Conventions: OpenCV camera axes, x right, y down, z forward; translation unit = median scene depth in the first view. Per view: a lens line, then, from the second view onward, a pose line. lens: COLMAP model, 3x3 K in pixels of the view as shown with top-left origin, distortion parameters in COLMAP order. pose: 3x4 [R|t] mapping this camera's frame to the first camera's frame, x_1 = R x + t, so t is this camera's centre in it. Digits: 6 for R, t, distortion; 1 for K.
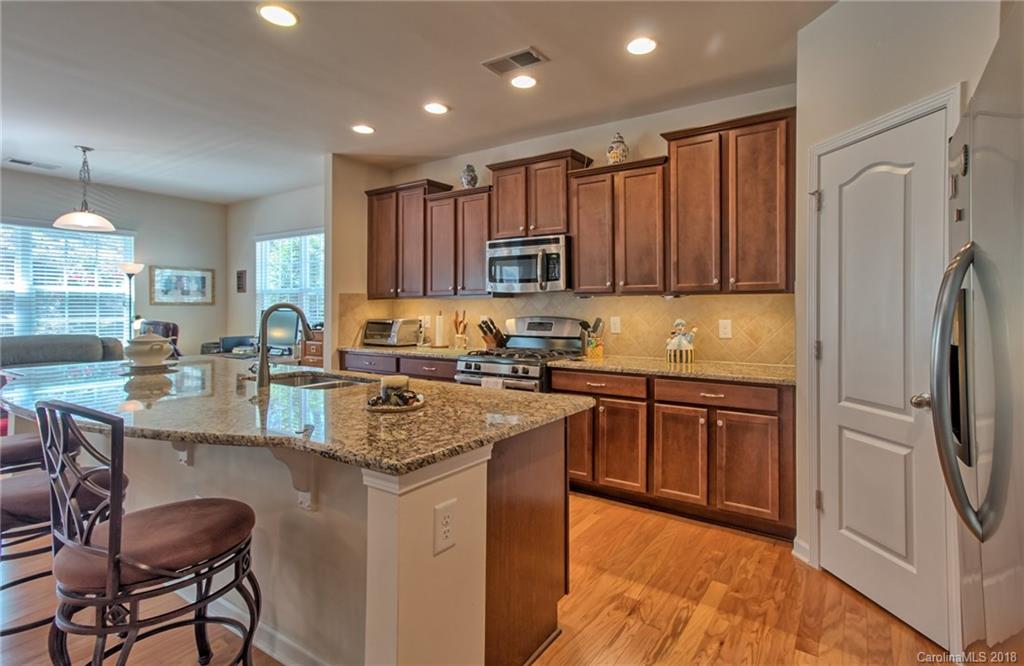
lens RADIAL K [[496.0, 0, 563.2], [0, 496.0, 306.9], [0, 0, 1]] dist [-0.004480, 0.006772]
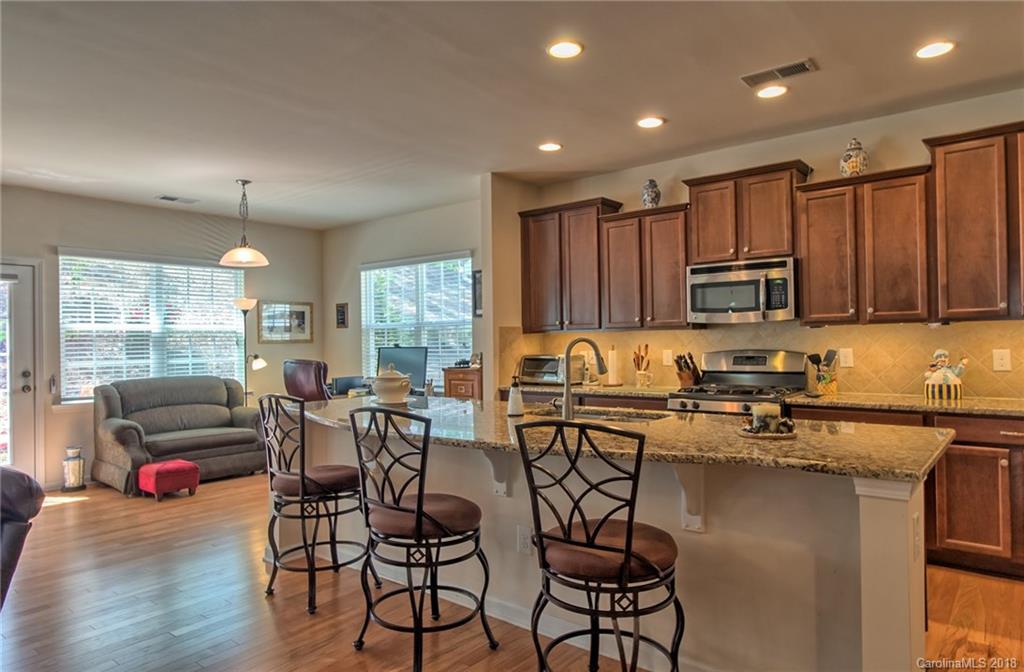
lens RADIAL K [[637.0, 0, 519.4], [0, 637.0, 341.8], [0, 0, 1]] dist [-0.002431, 0.011397]
pose [[0.993040, -0.015008, -0.116813, -0.326810], [0.015175, 0.999885, 0.000542, -0.000891], [0.116792, -0.002311, 0.993154, -0.177145]]
